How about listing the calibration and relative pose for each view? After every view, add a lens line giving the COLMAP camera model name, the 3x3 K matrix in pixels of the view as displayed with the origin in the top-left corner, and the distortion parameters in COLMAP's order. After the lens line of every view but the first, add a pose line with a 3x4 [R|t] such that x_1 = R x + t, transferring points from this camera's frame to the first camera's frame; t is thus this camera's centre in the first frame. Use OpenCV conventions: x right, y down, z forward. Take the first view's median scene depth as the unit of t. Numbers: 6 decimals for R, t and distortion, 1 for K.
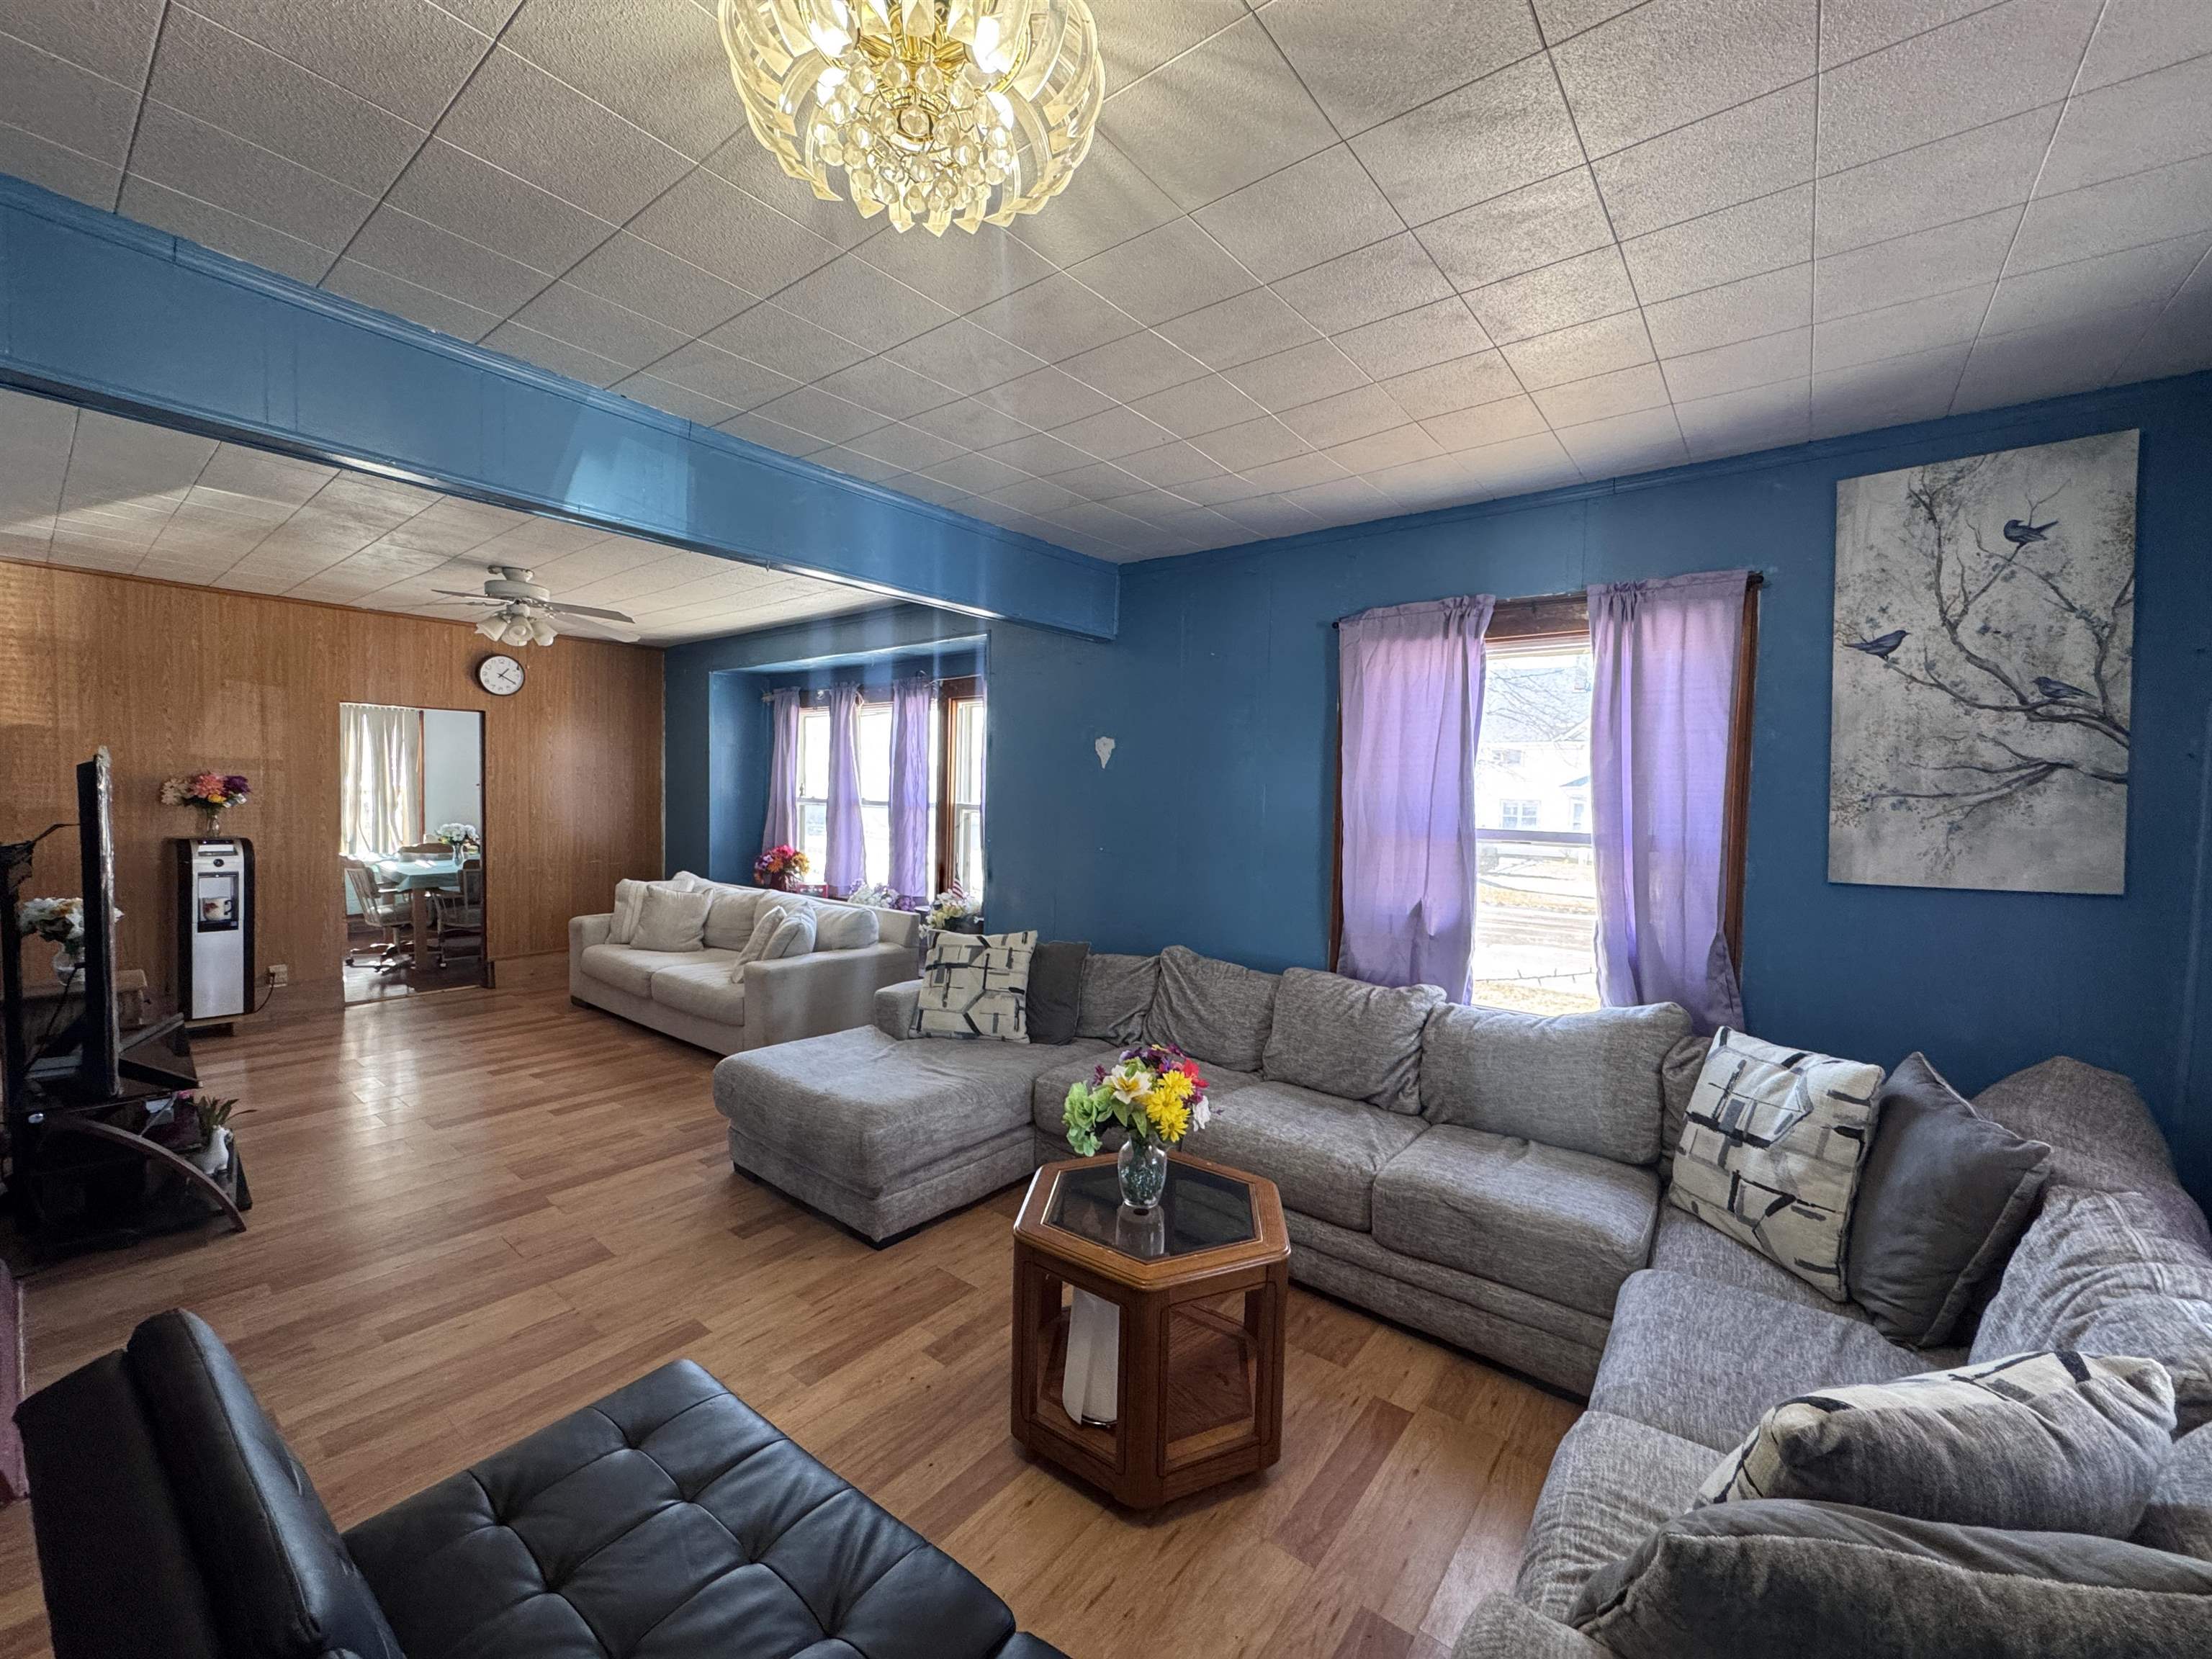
lens RADIAL K [[884.6, 0, 1111.0], [0, 884.6, 830.8], [0, 0, 1]] dist [-0.005476, 0.000965]
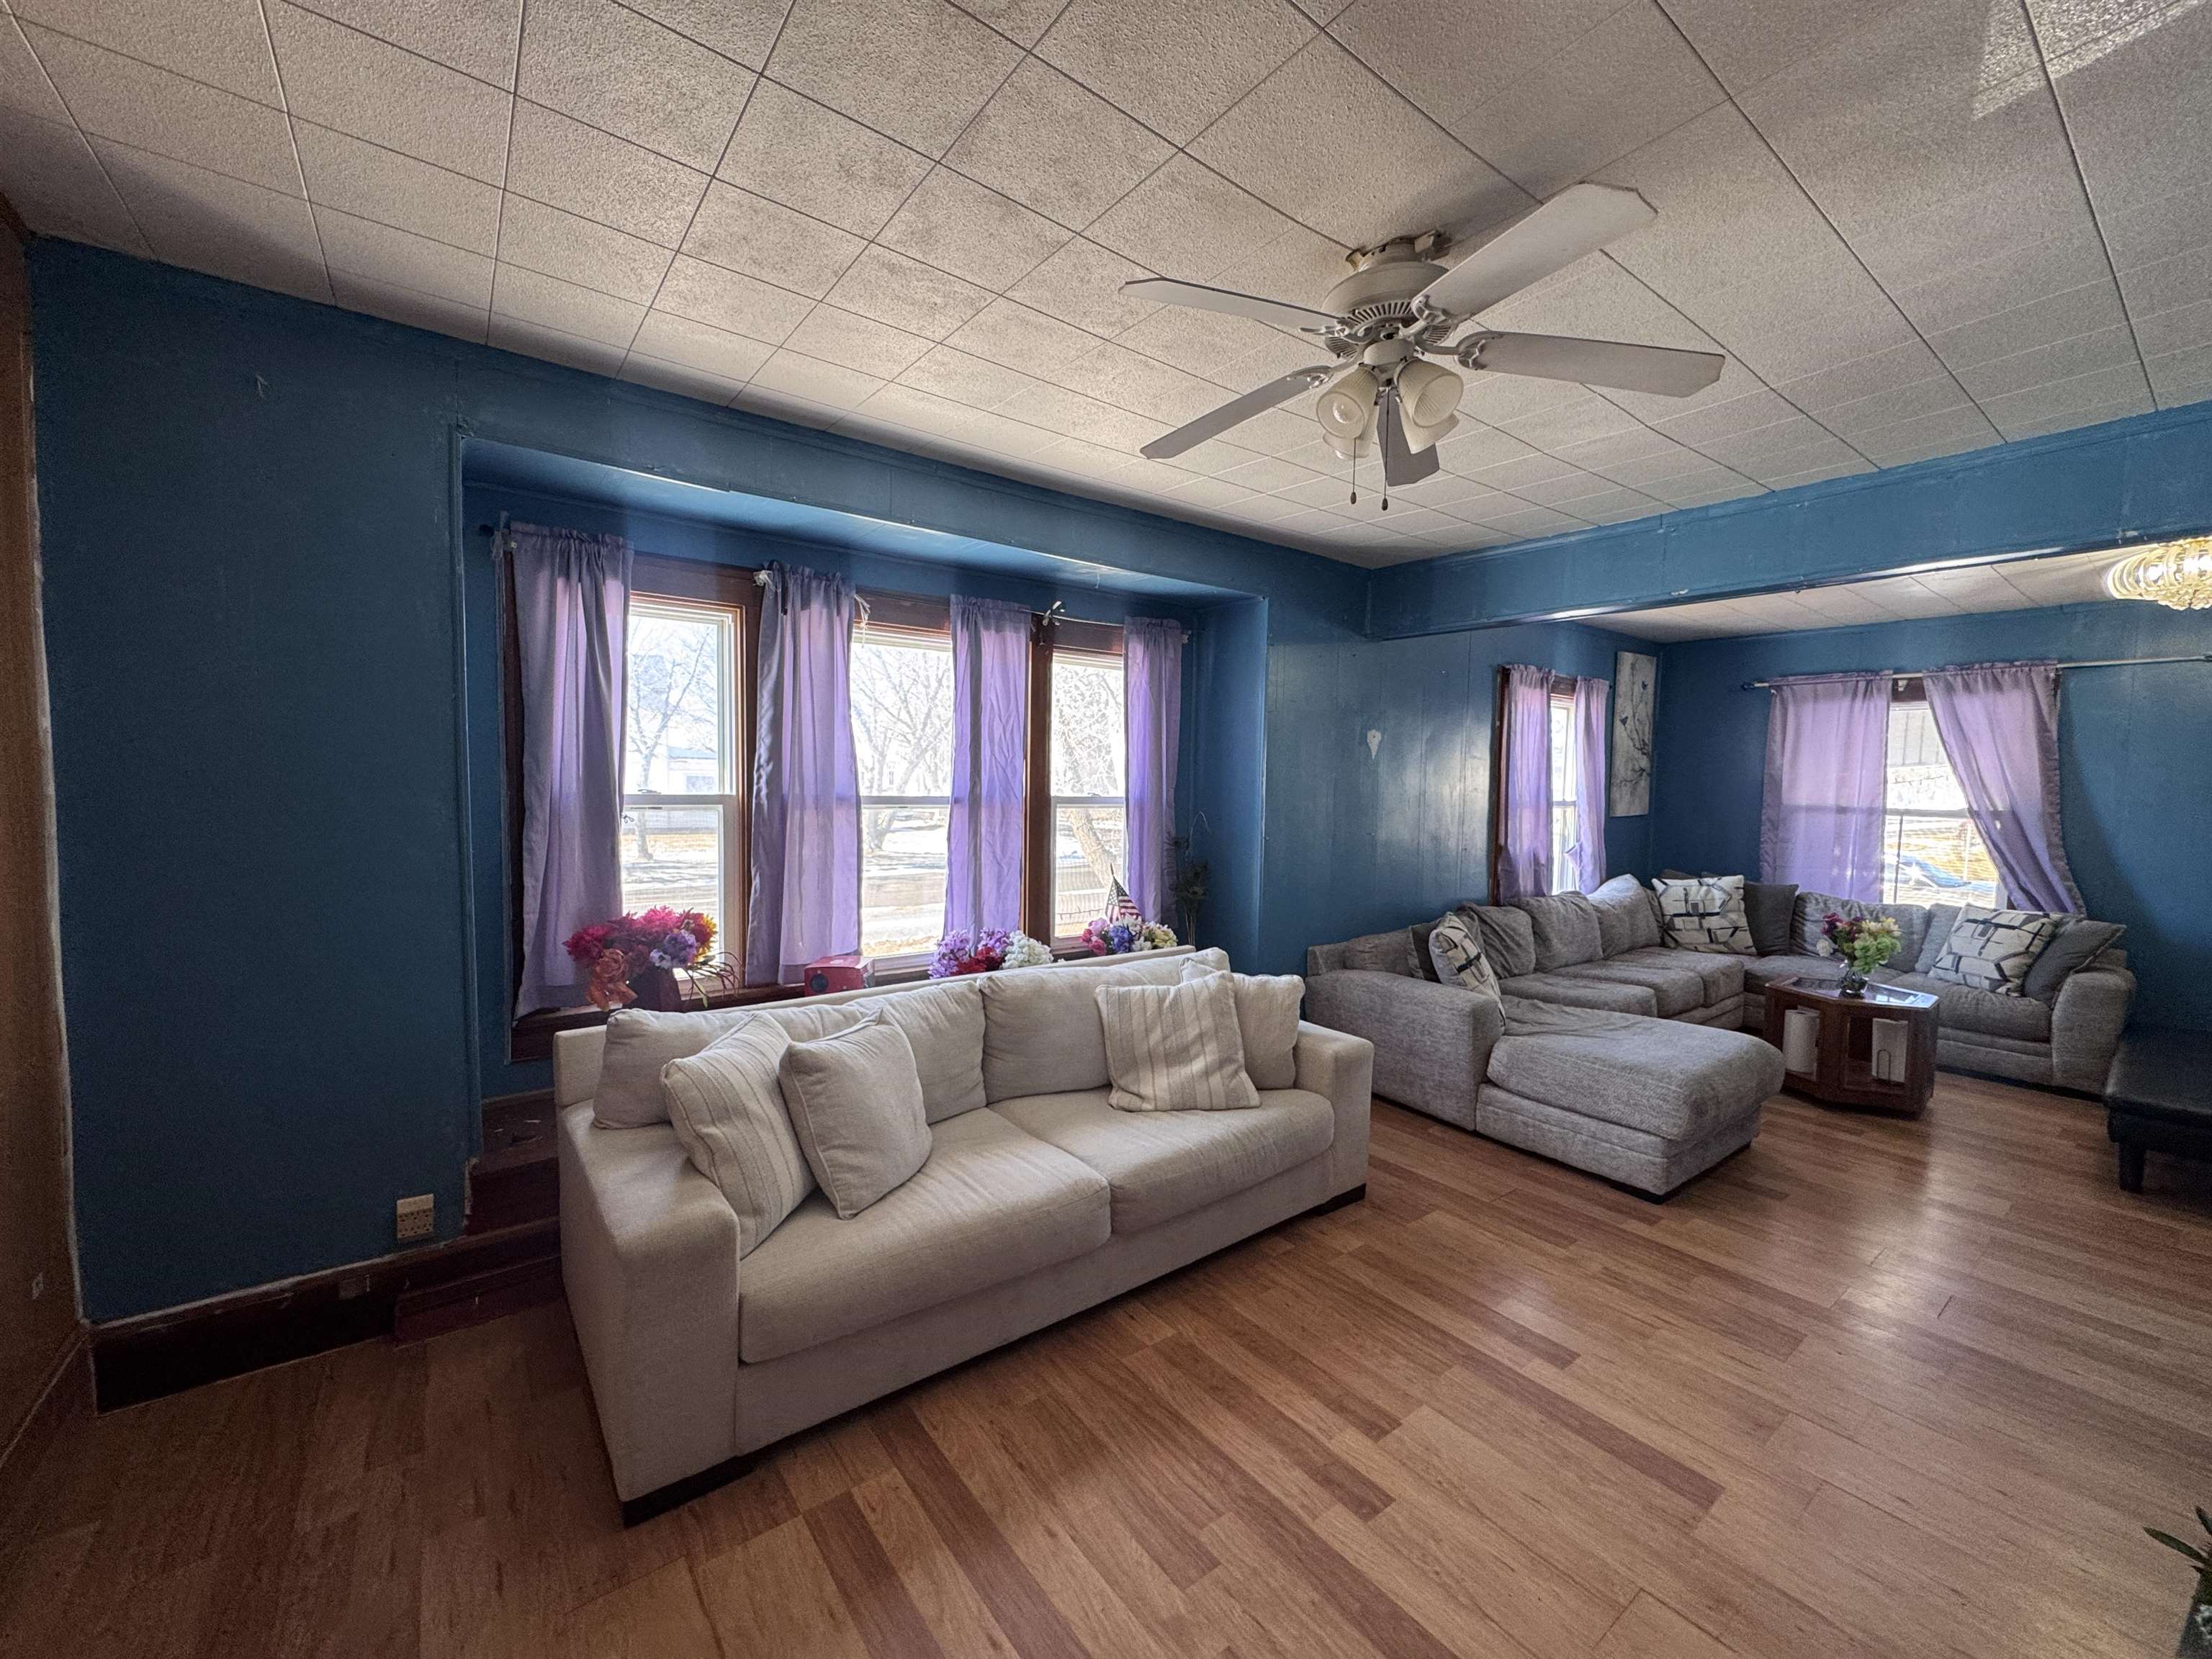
lens RADIAL K [[884.6, 0, 1114.6], [0, 884.6, 820.1], [0, 0, 1]] dist [-0.005476, 0.000965]
pose [[0.249324, -0.067688, 0.966052, -1.124020], [0.026926, 0.997653, 0.062953, -0.072224], [-0.968046, 0.010316, 0.250562, 1.030118]]
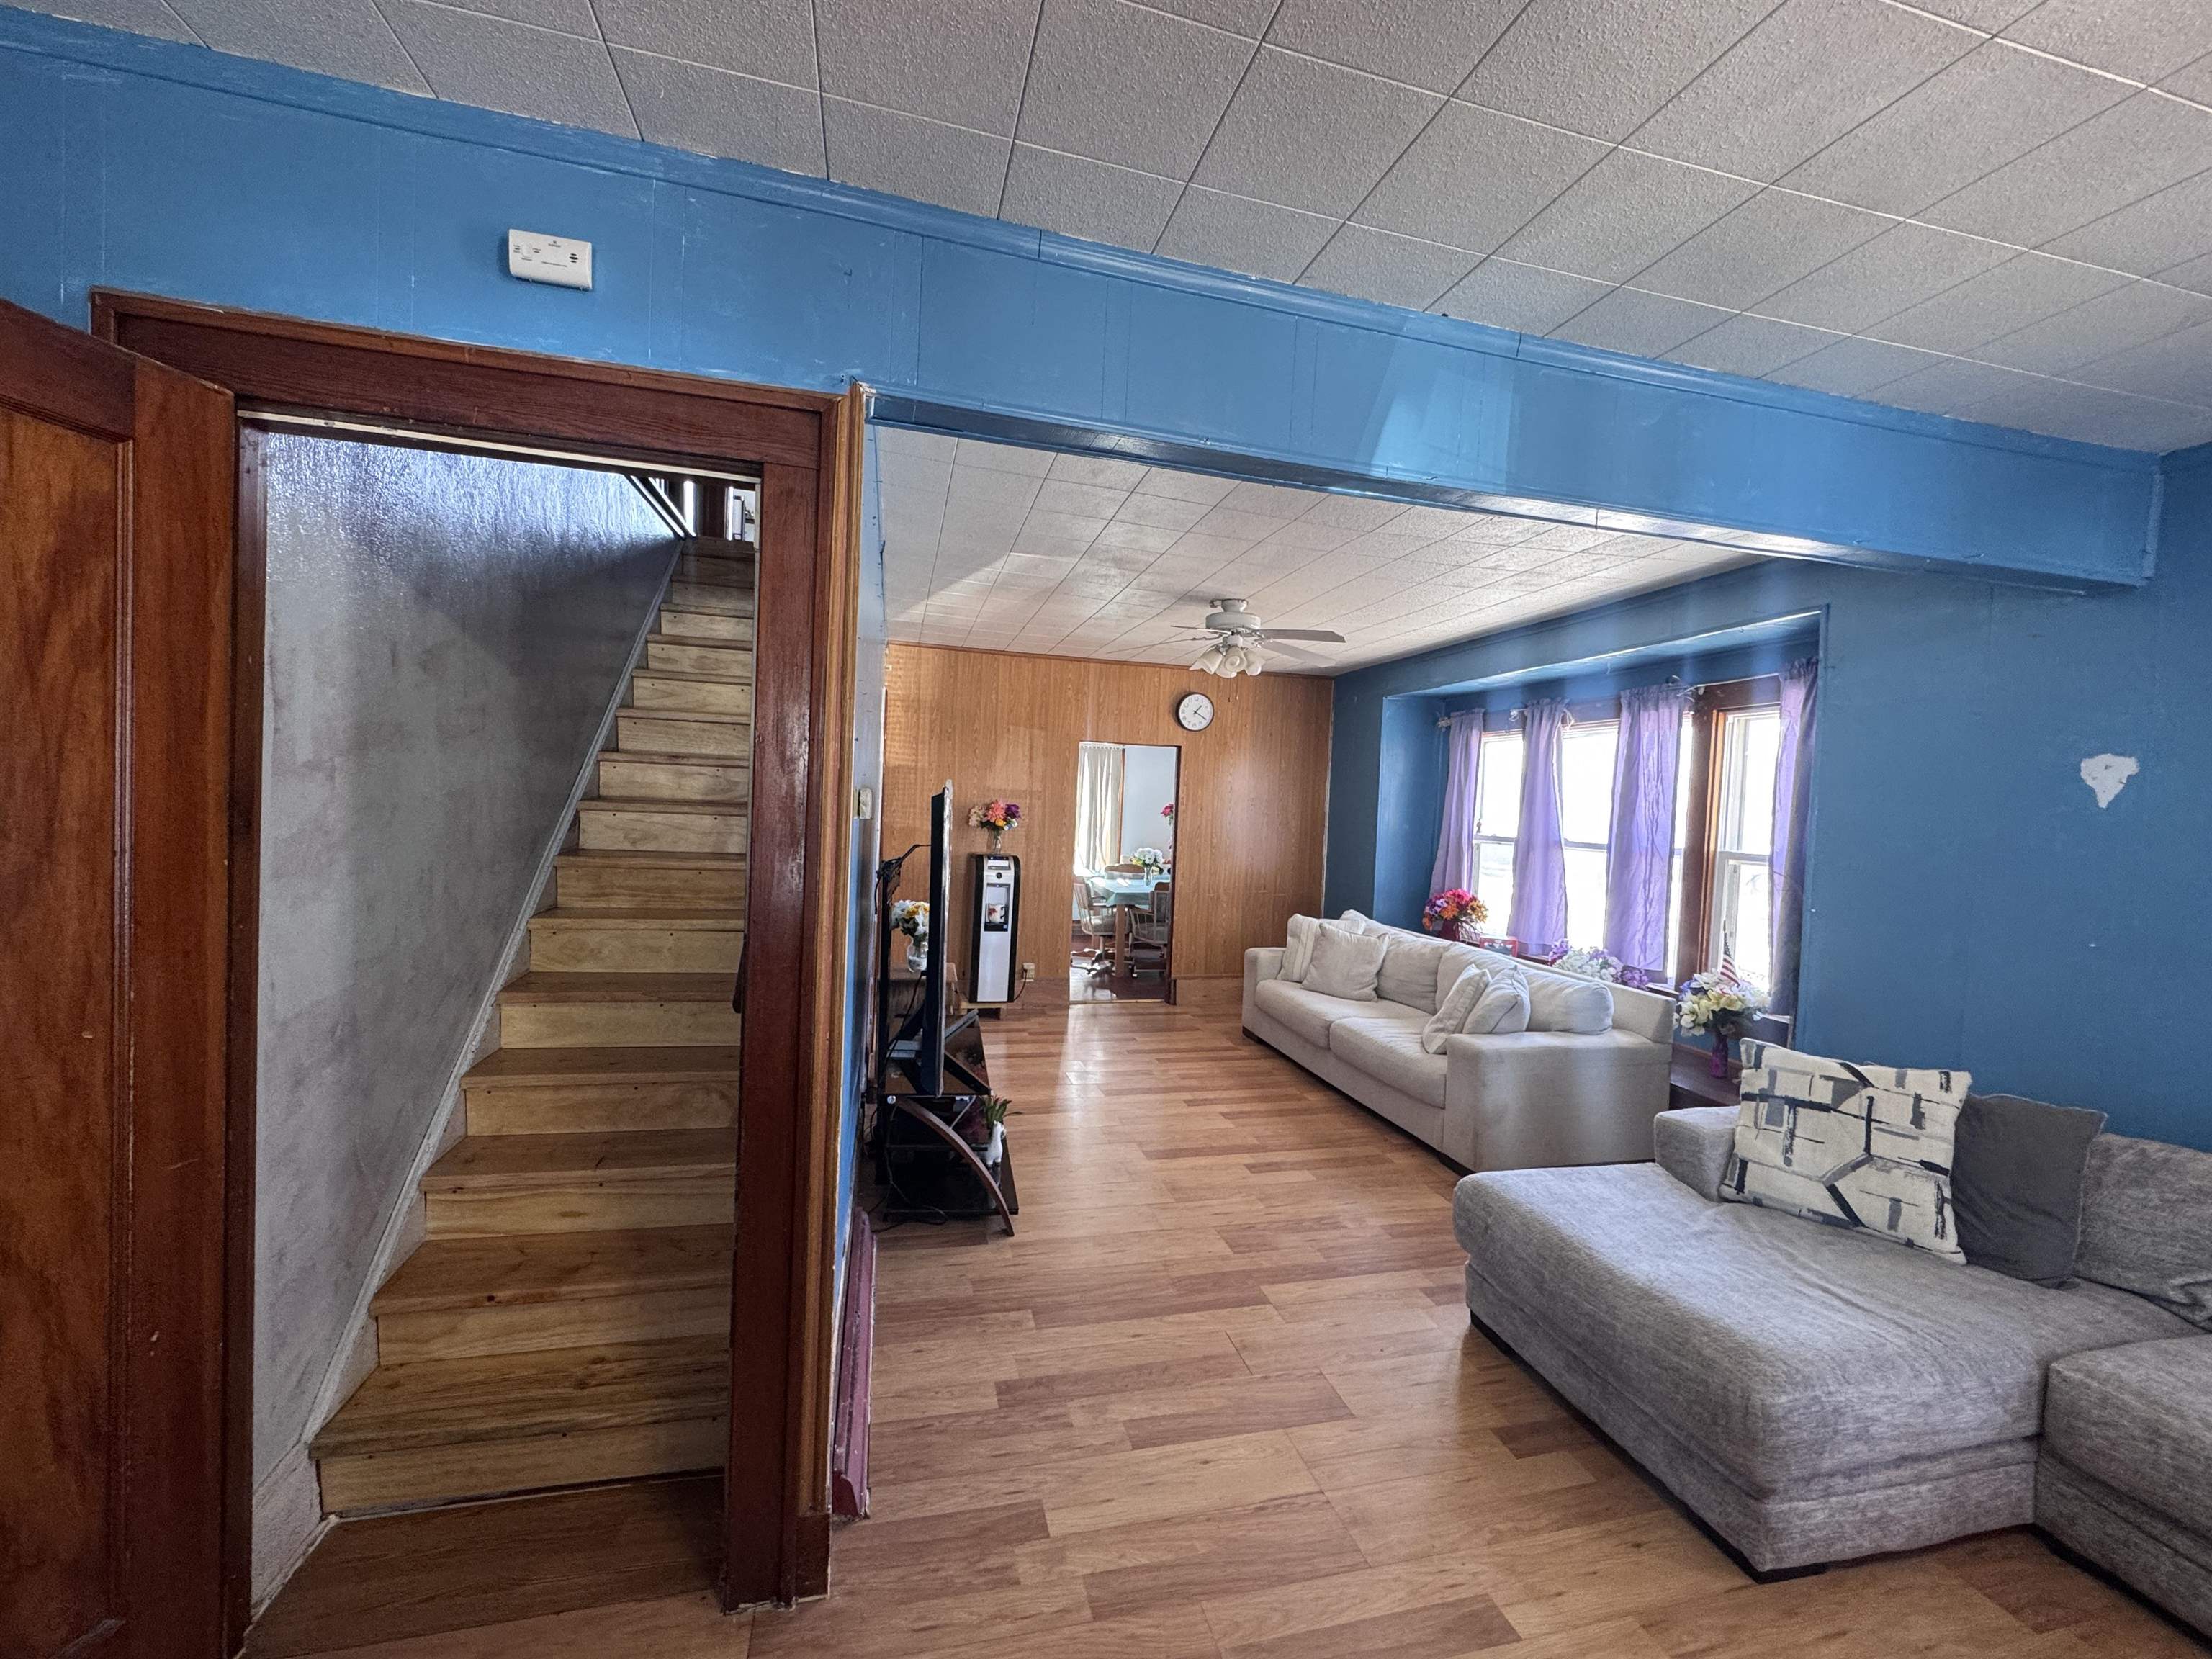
lens RADIAL K [[884.6, 0, 1103.9], [0, 884.6, 829.7], [0, 0, 1]] dist [-0.005476, 0.000965]
pose [[0.790093, 0.027831, -0.612355, -0.172334], [-0.049931, 0.998571, -0.019038, -0.012124], [0.610950, 0.045618, 0.790354, 0.135464]]
